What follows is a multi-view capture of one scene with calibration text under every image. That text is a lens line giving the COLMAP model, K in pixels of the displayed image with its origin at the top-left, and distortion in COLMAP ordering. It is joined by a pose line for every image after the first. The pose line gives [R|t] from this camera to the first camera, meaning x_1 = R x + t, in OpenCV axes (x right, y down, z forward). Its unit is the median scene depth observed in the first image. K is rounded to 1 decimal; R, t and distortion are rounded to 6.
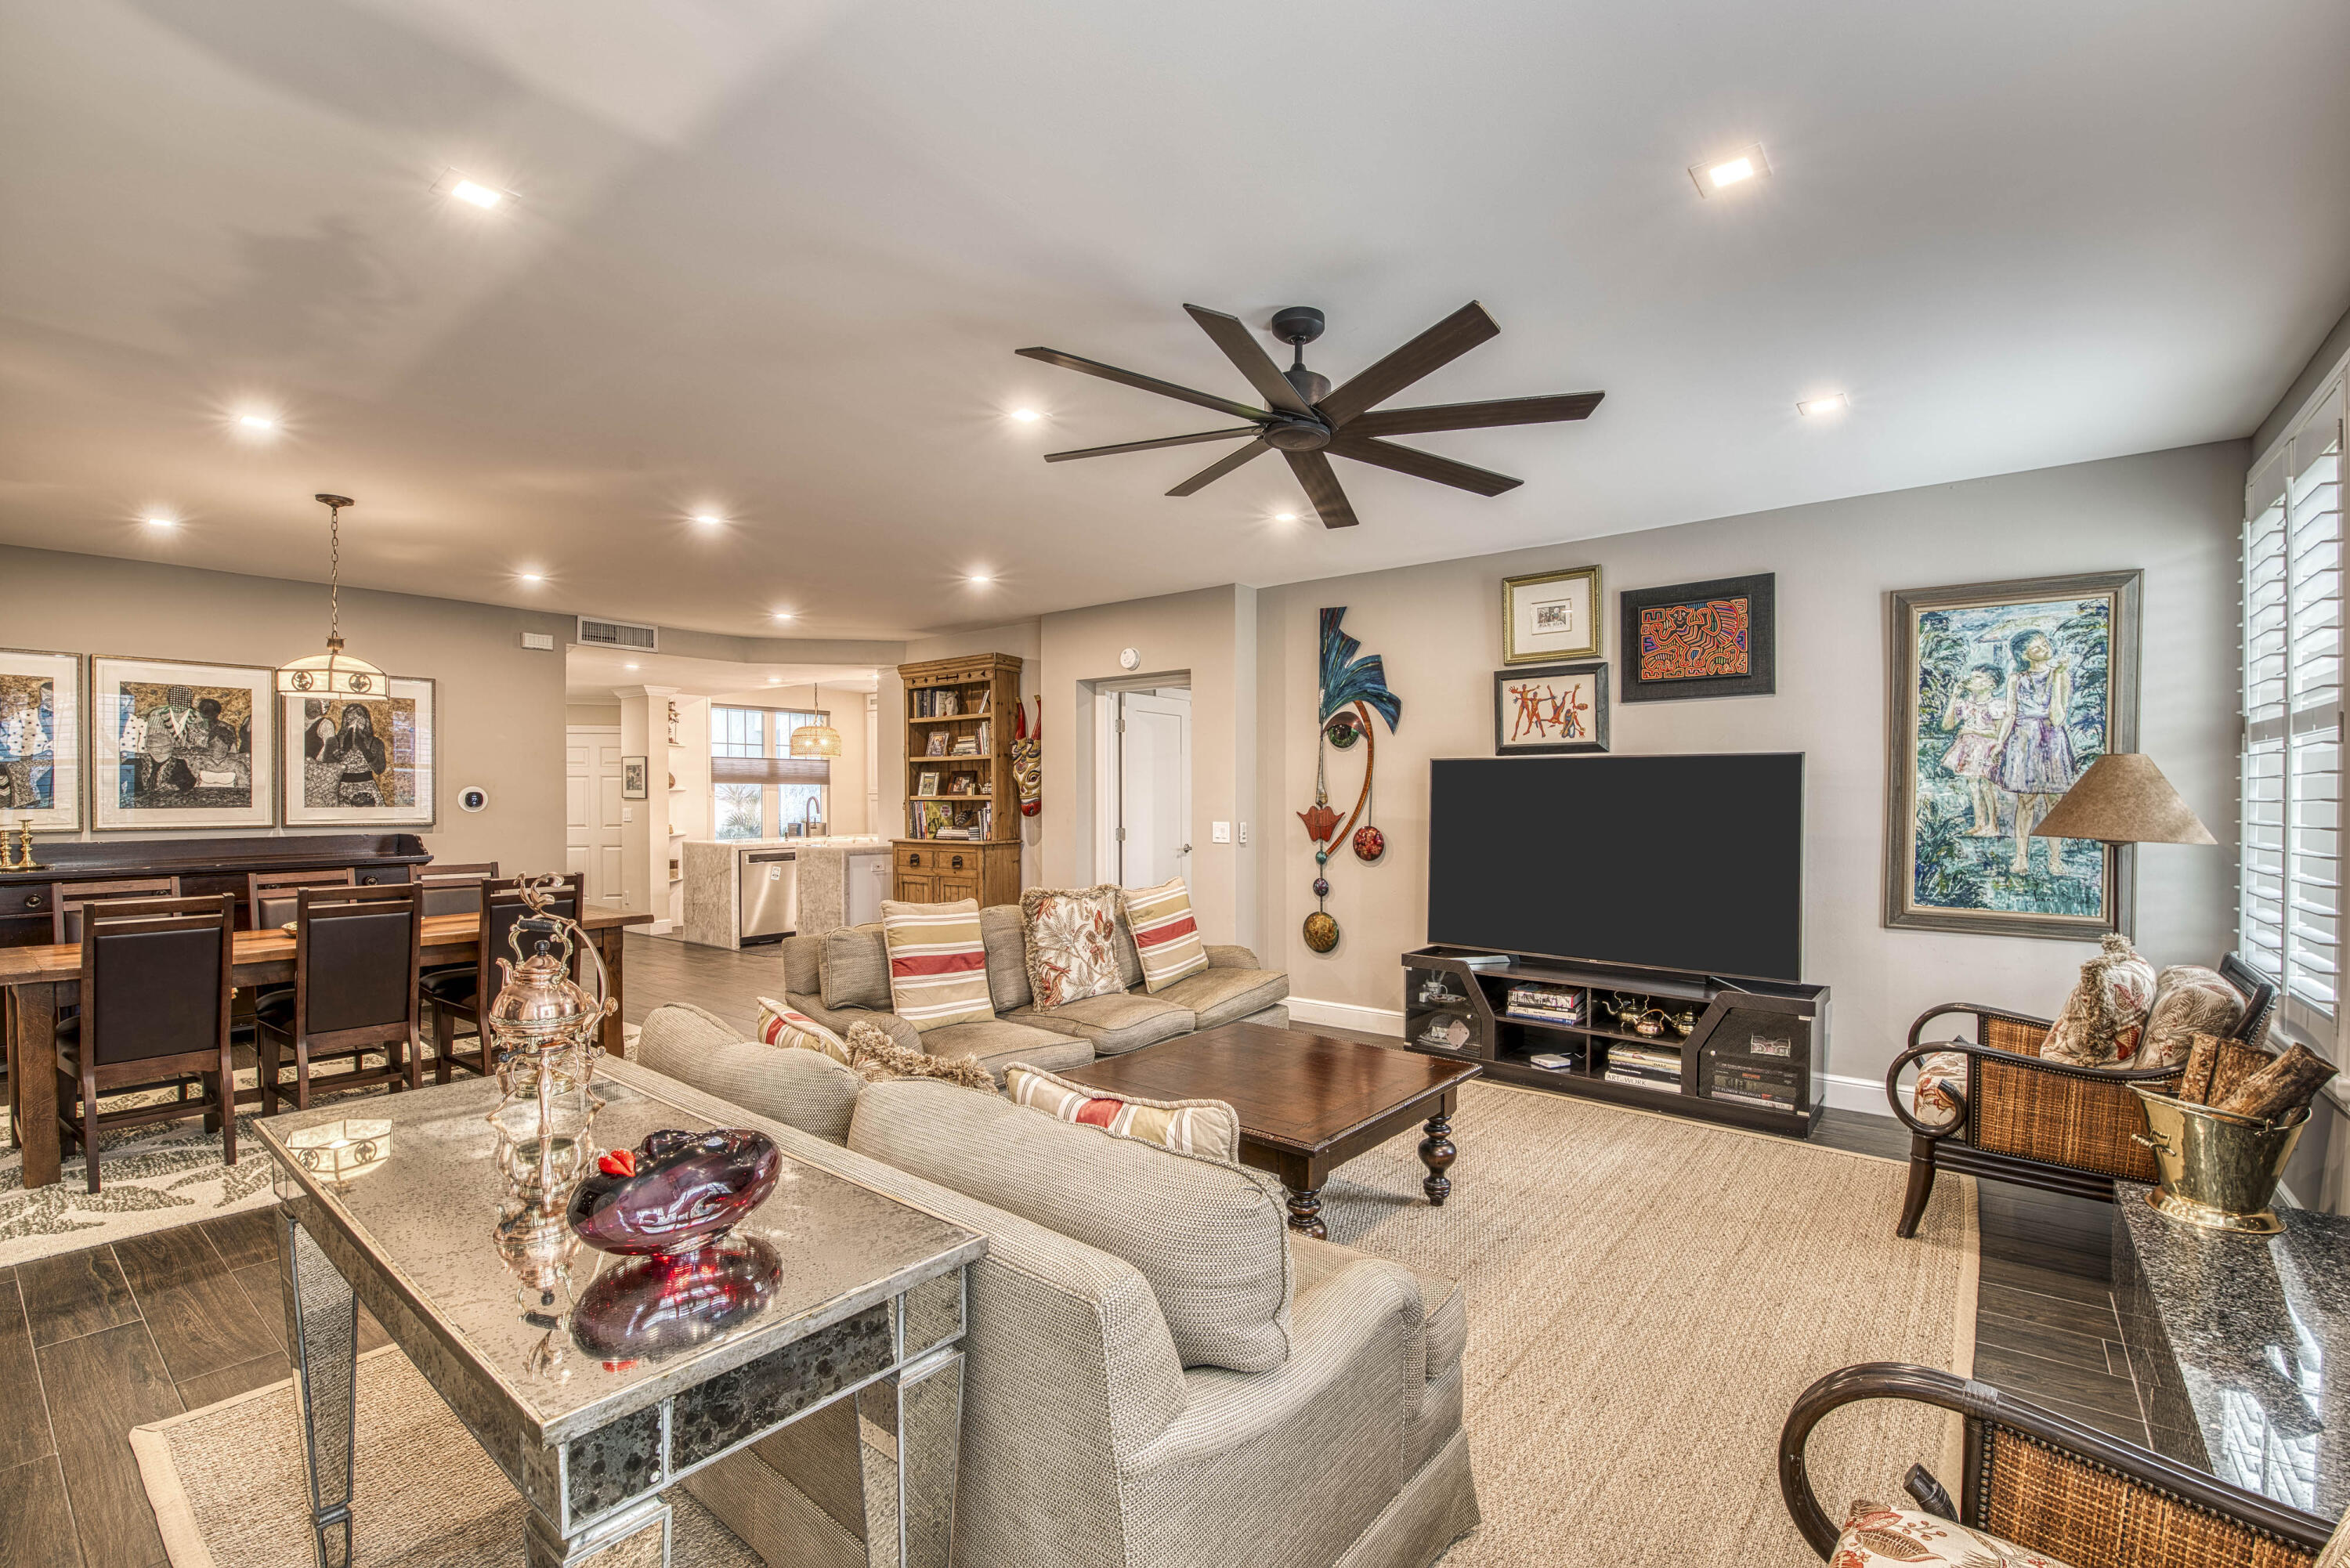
lens RADIAL K [[1011.3, 0, 1201.3], [0, 1011.3, 806.7], [0, 0, 1]] dist [-0.003295, -0.009575]
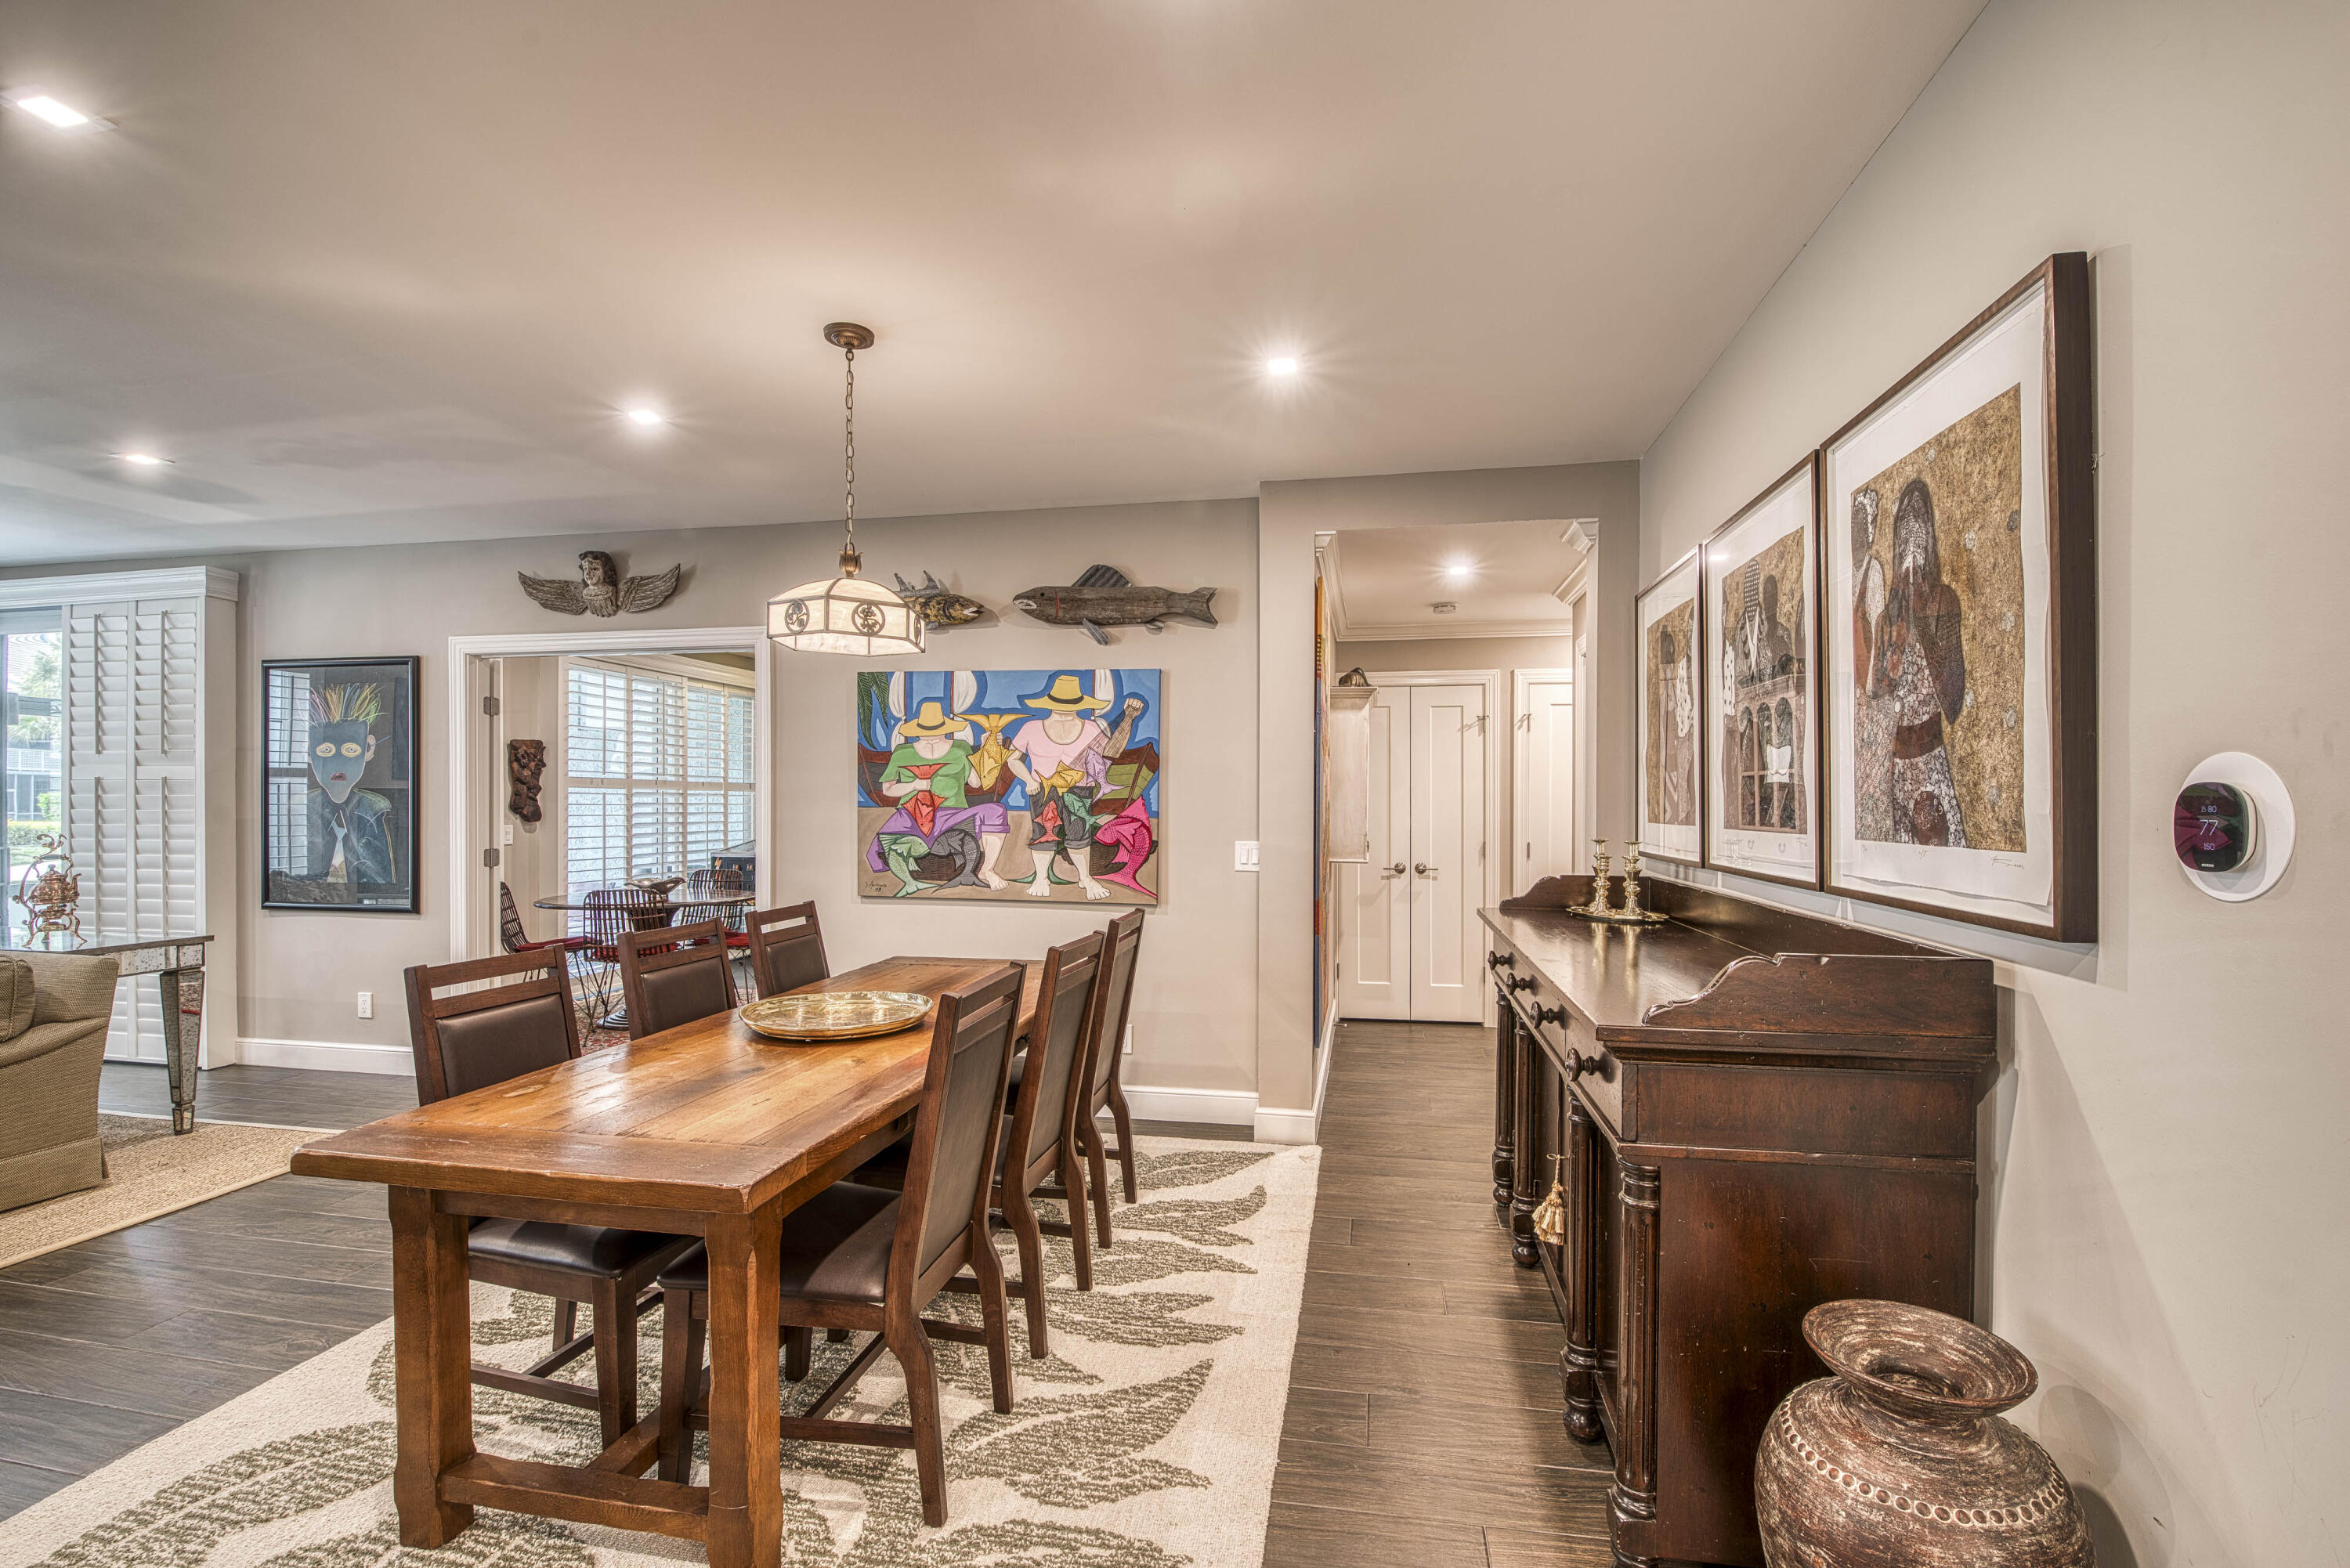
lens RADIAL K [[1011.3, 0, 1201.3], [0, 1011.3, 806.7], [0, 0, 1]] dist [-0.003295, -0.009575]
pose [[-0.885098, 0.001421, -0.465403, -0.564115], [-0.005964, 0.999879, 0.014394, -0.013861], [0.465367, 0.015516, -0.884982, 1.236371]]
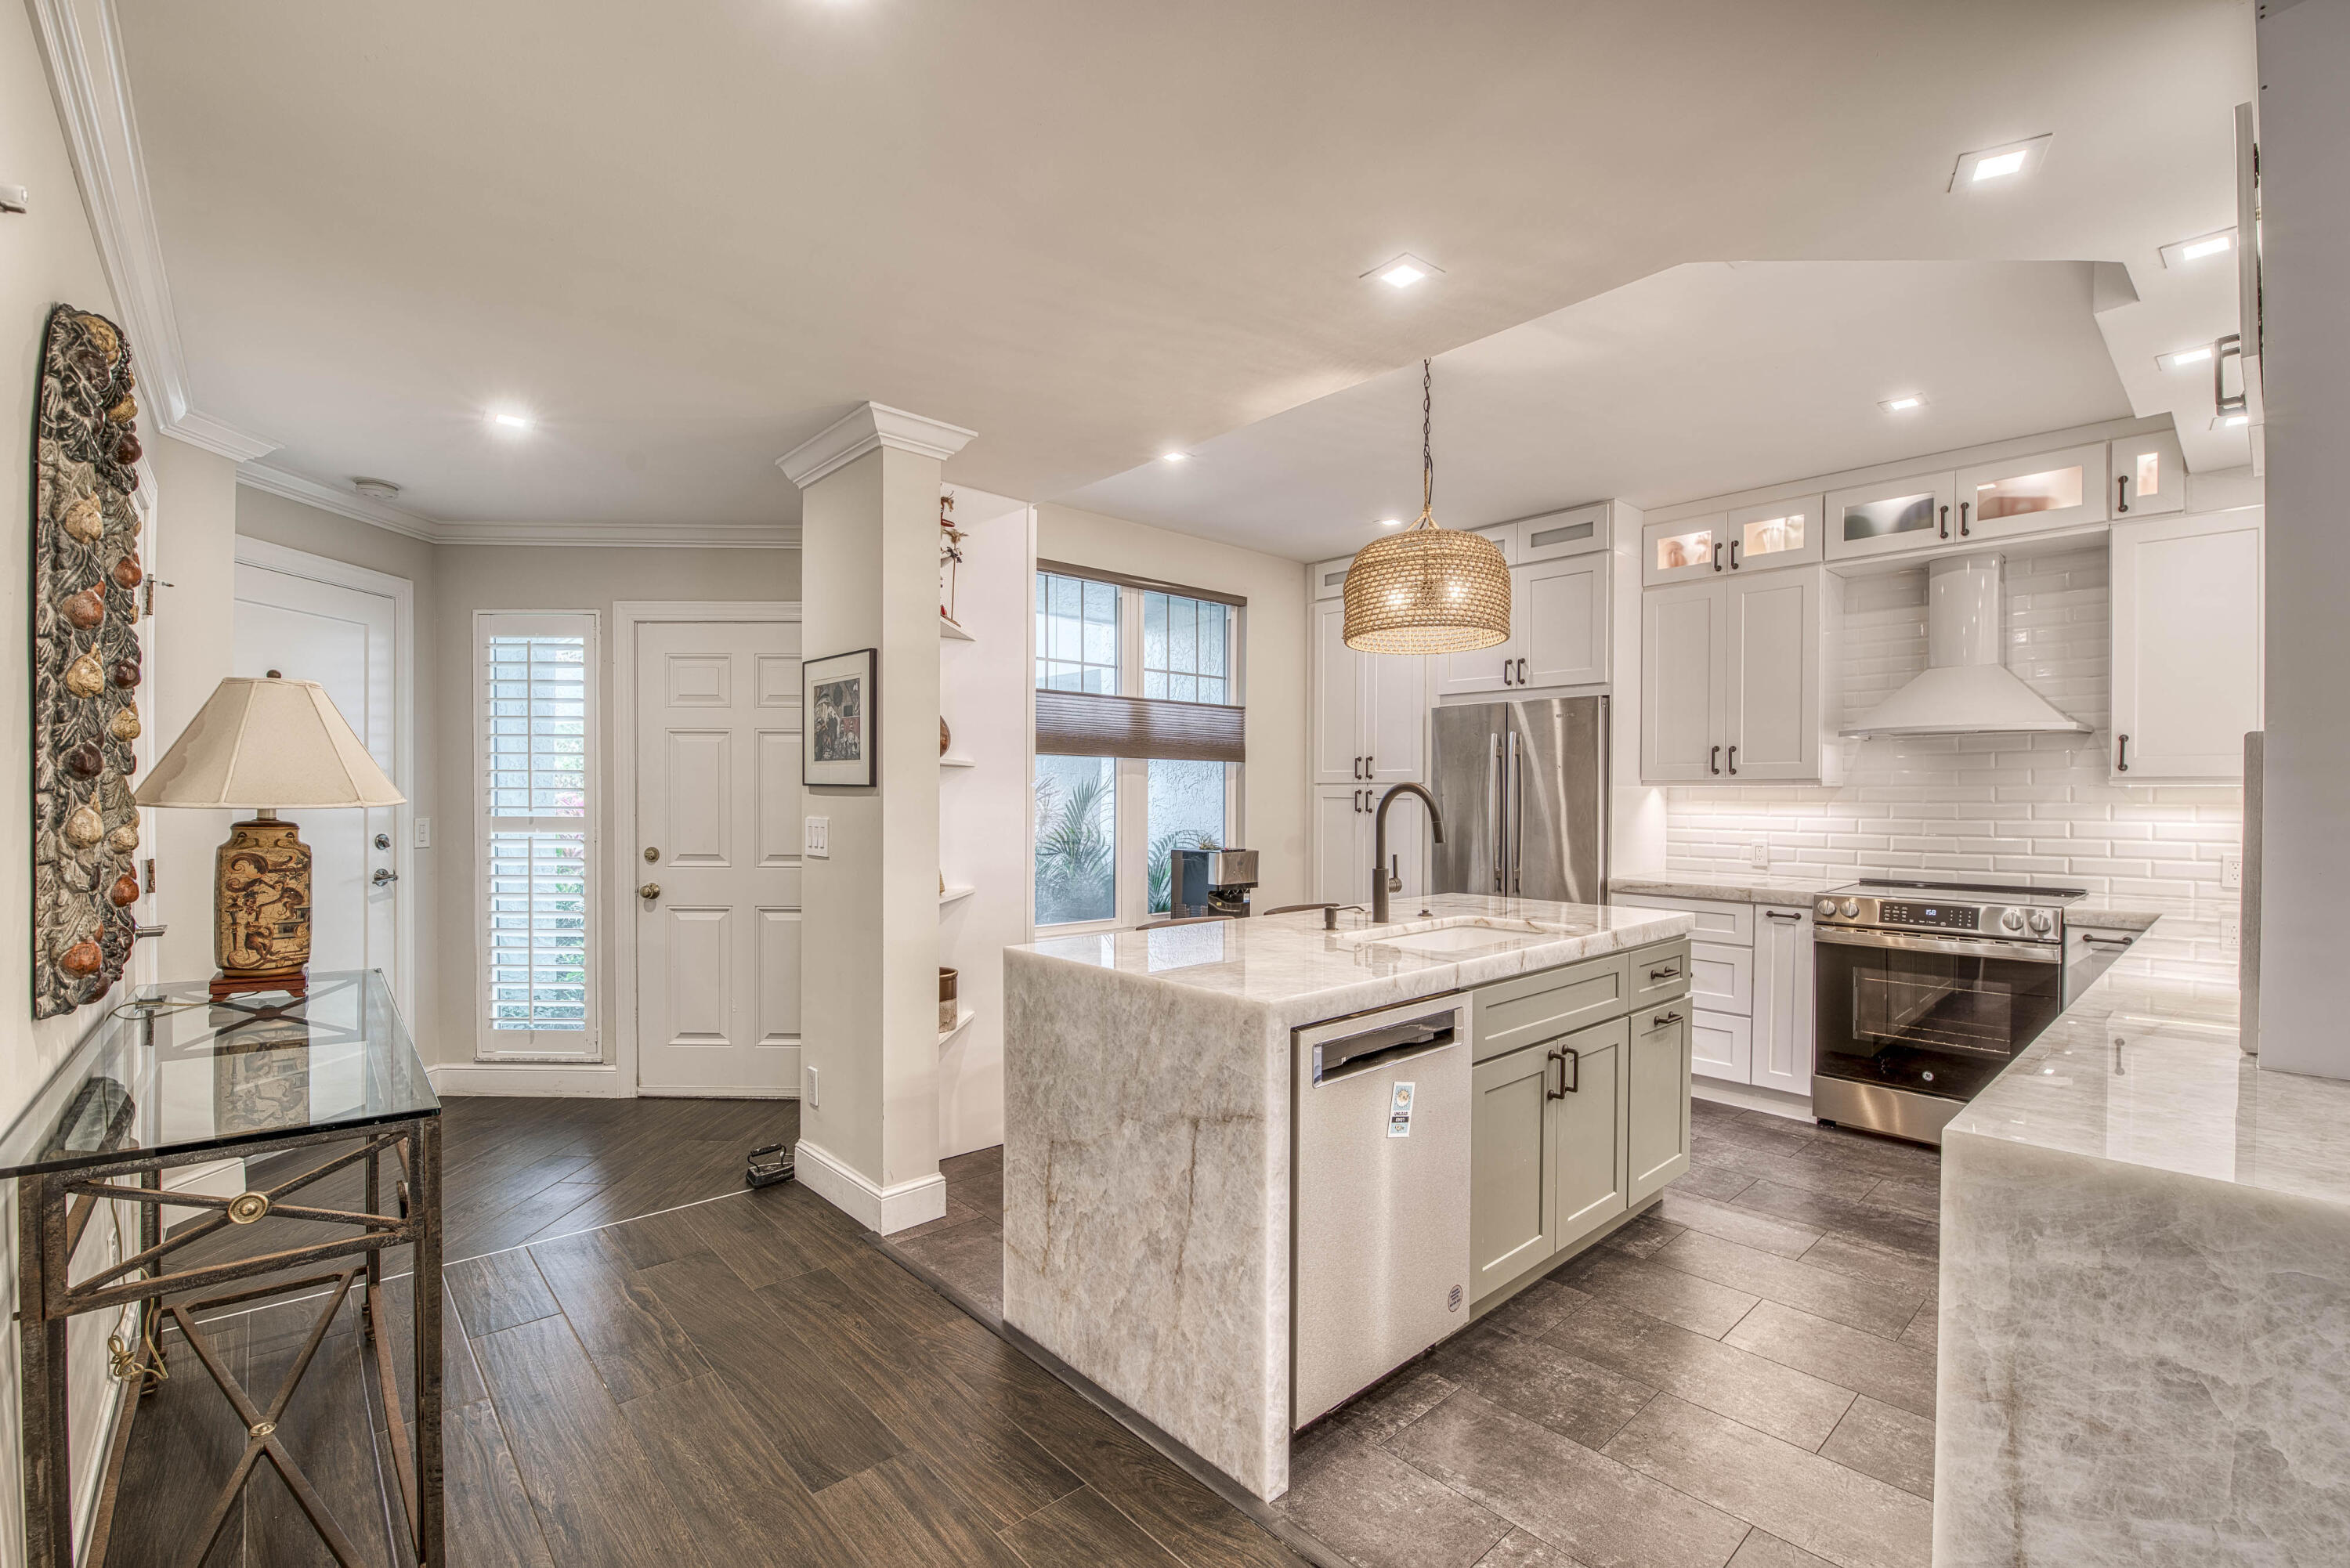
lens RADIAL K [[1011.3, 0, 1201.3], [0, 1011.3, 806.7], [0, 0, 1]] dist [-0.003295, -0.009575]
pose [[0.986189, 0.008378, -0.165409, -0.685665], [-0.008372, 0.999965, 0.000736, -0.005273], [0.165409, 0.000659, 0.986225, 1.221084]]
